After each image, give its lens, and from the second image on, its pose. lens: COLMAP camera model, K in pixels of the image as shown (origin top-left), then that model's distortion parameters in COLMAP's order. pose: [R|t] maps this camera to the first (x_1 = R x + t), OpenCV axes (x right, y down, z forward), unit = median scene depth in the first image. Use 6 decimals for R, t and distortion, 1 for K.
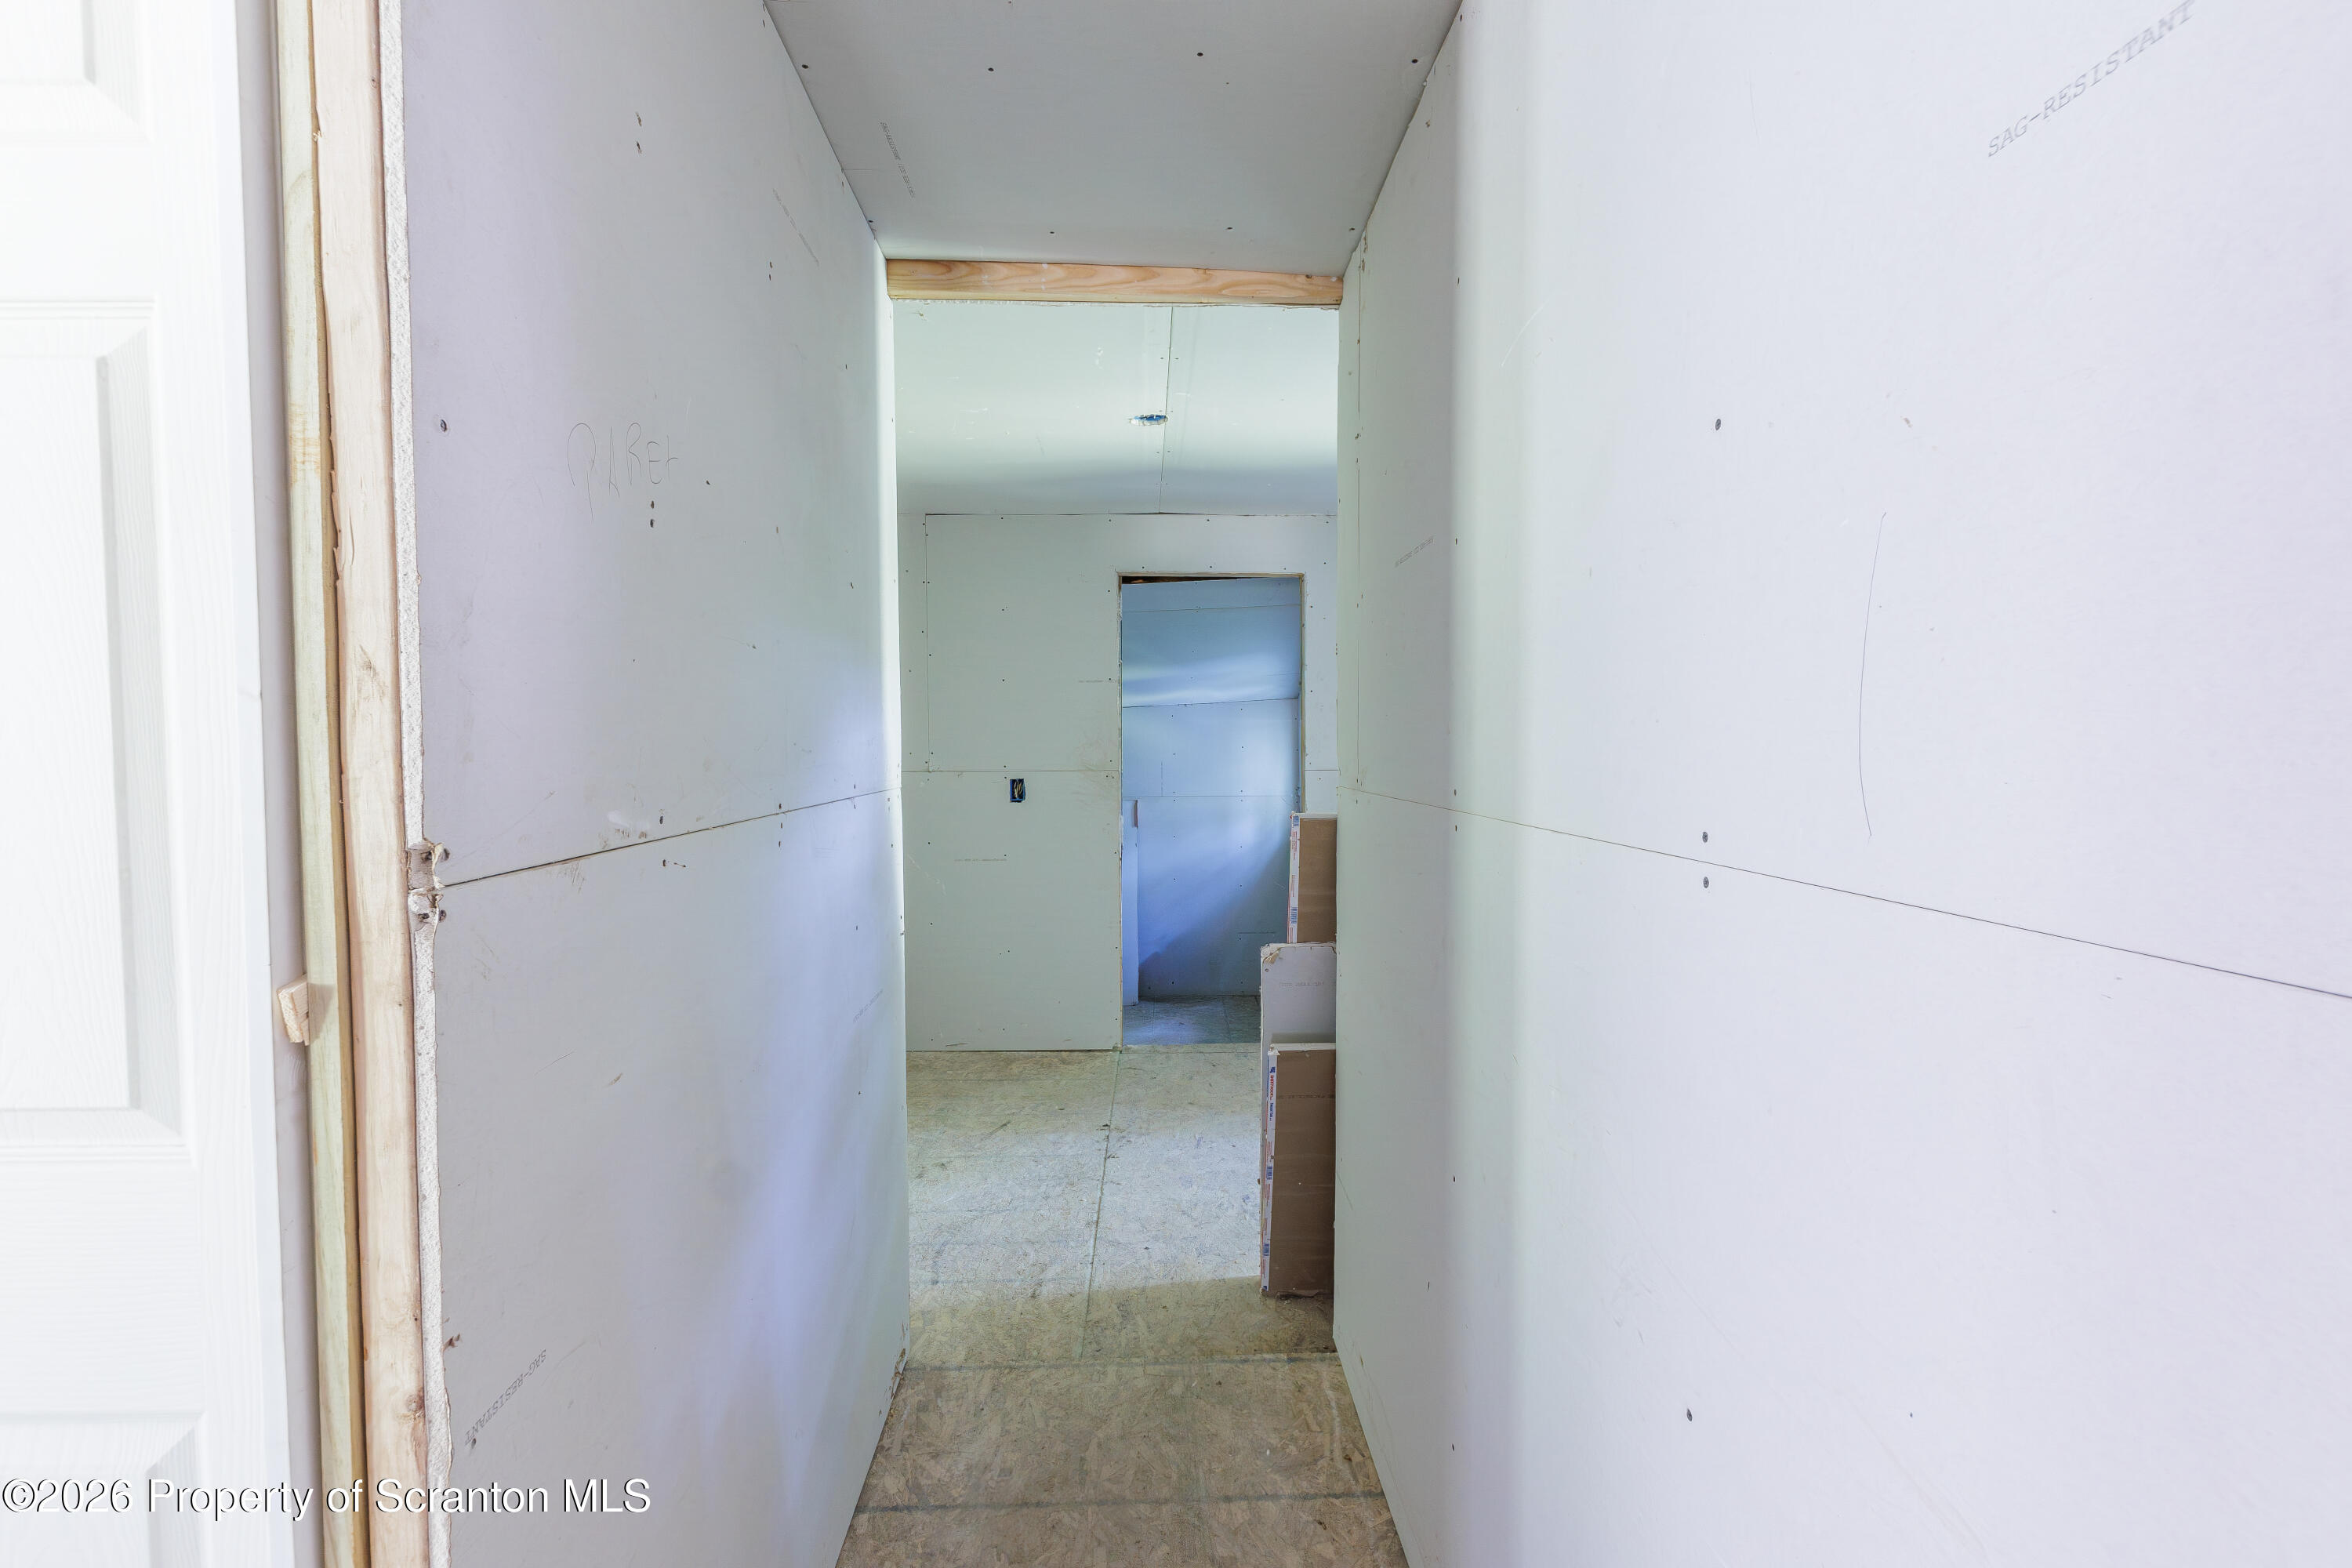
lens RADIAL K [[1059.4, 0, 1169.5], [0, 1059.4, 768.3], [0, 0, 1]] dist [0.000549, 0.000072]
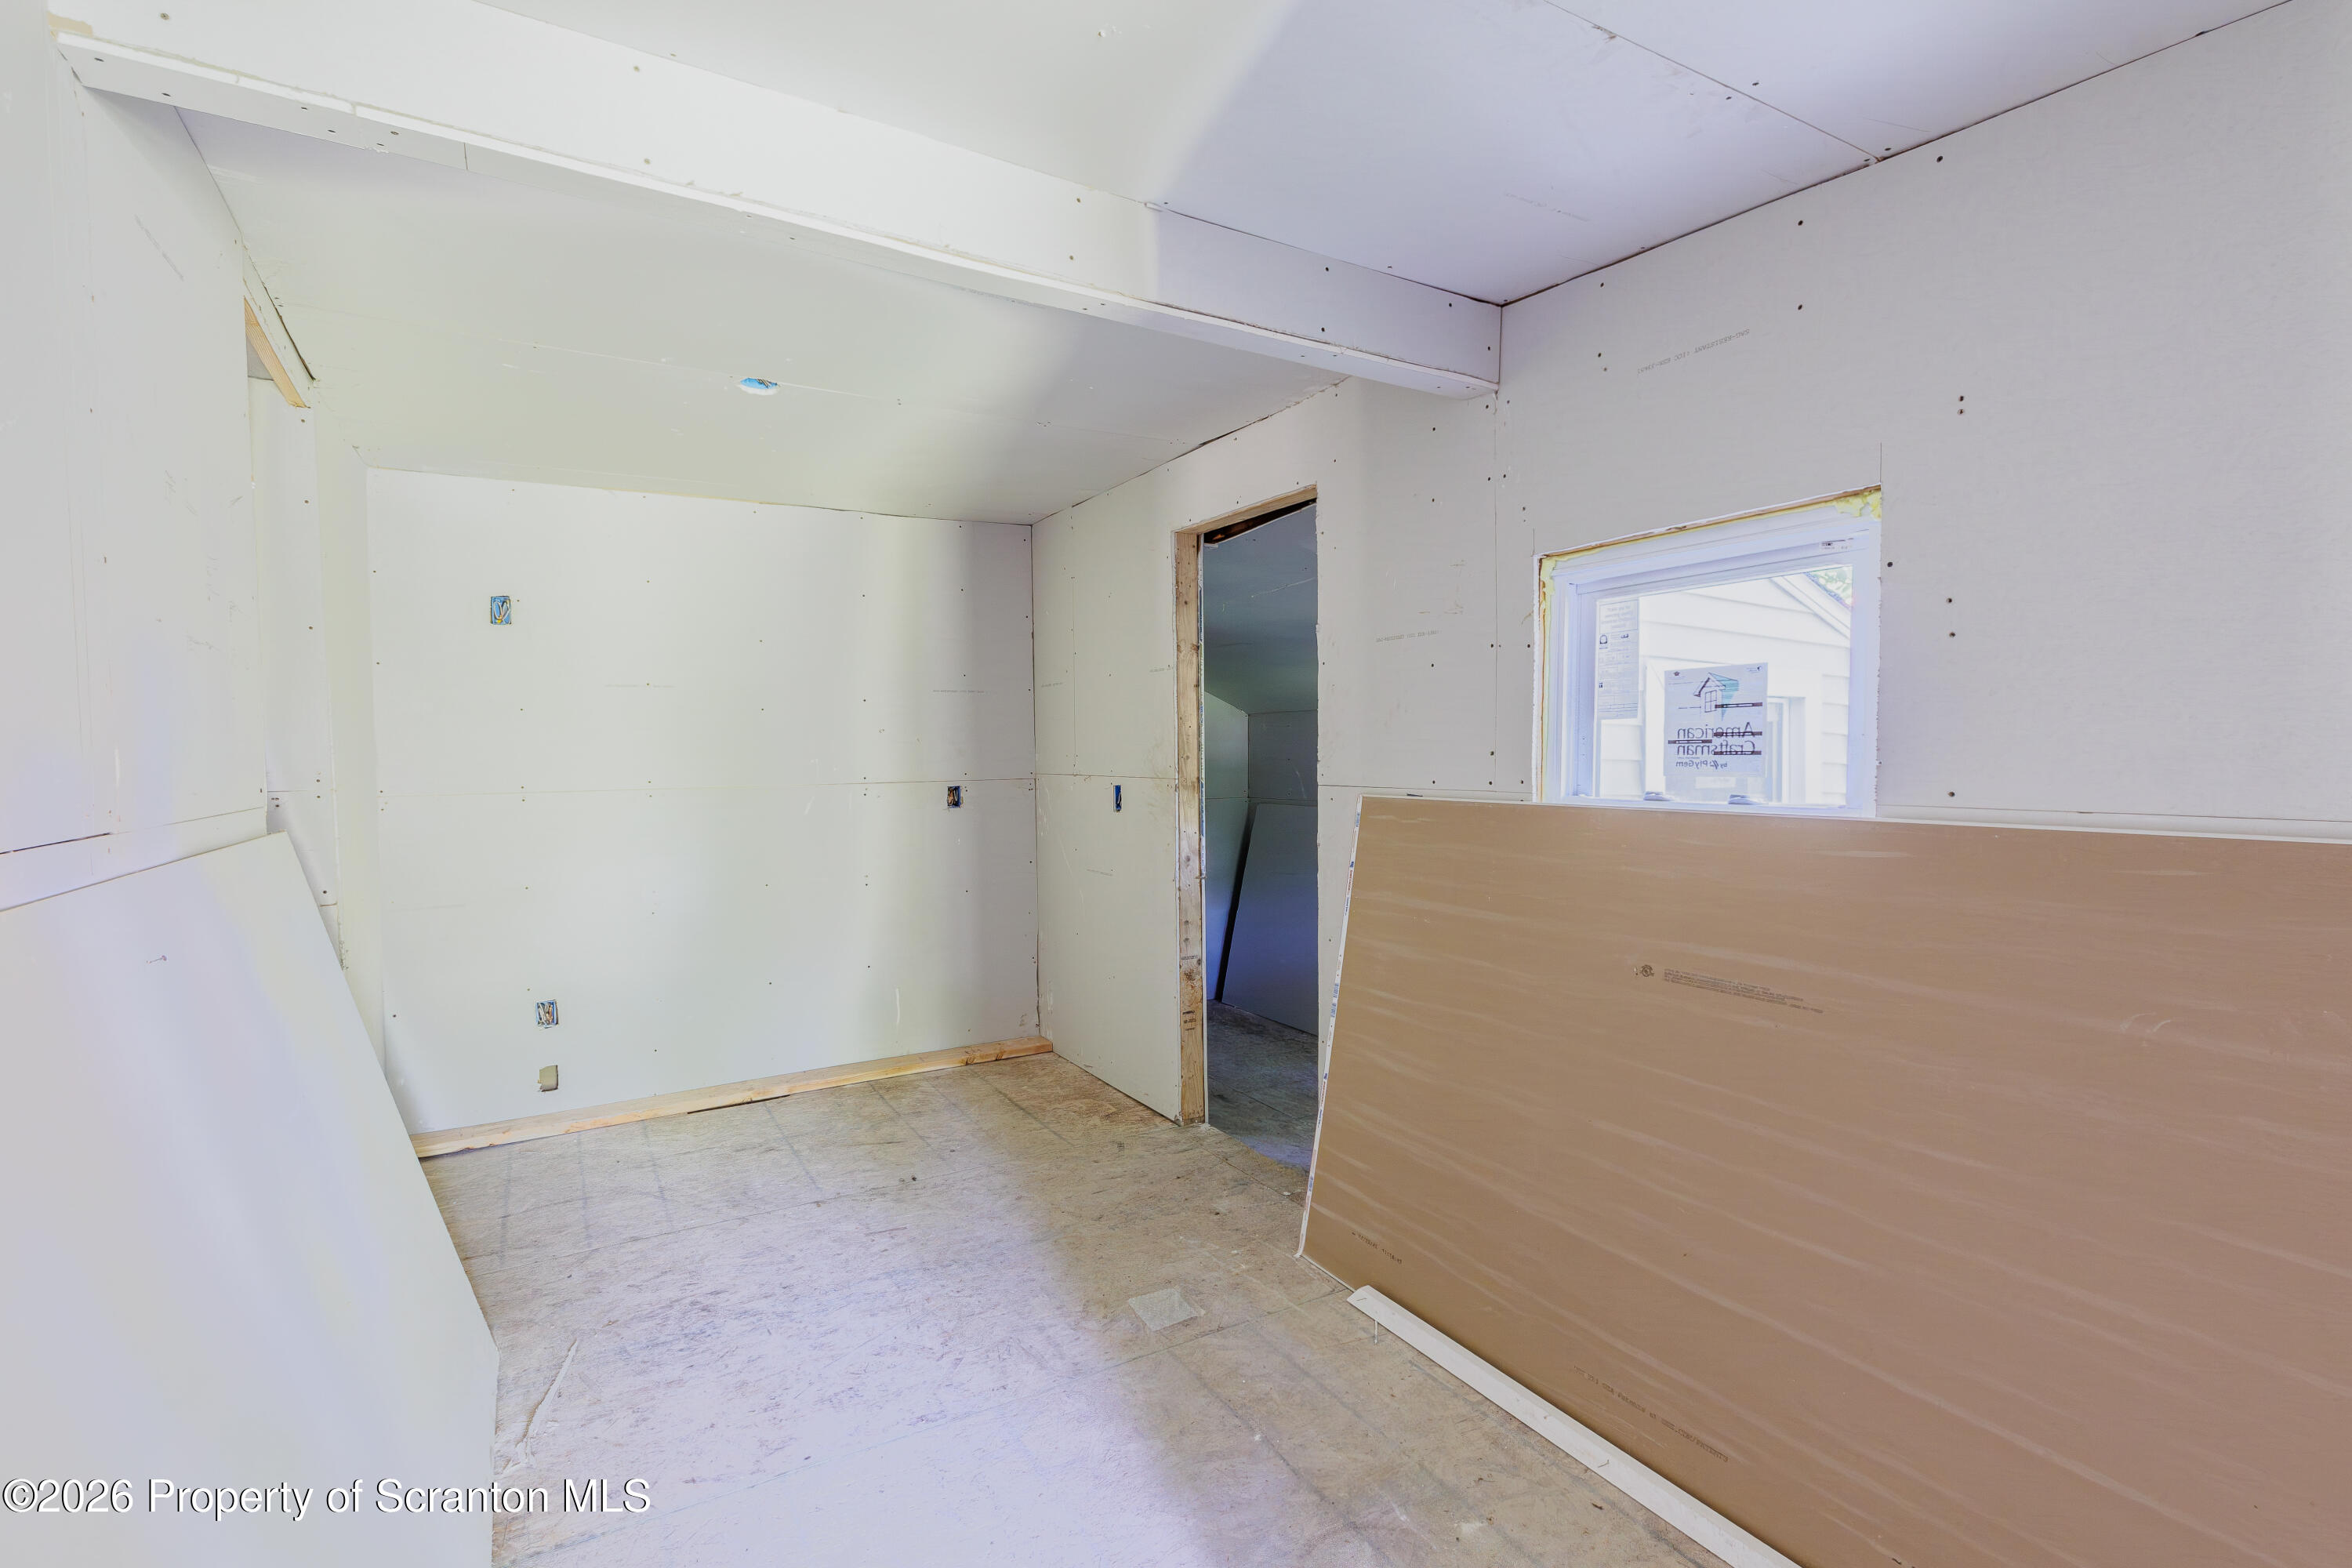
lens RADIAL K [[1059.4, 0, 1174.3], [0, 1059.4, 779.5], [0, 0, 1]] dist [0.000549, 0.000072]
pose [[0.506280, 0.022521, -0.862075, 0.758049], [-0.009095, 0.999743, 0.020776, -0.016154], [0.862321, -0.002678, 0.506355, 0.695526]]
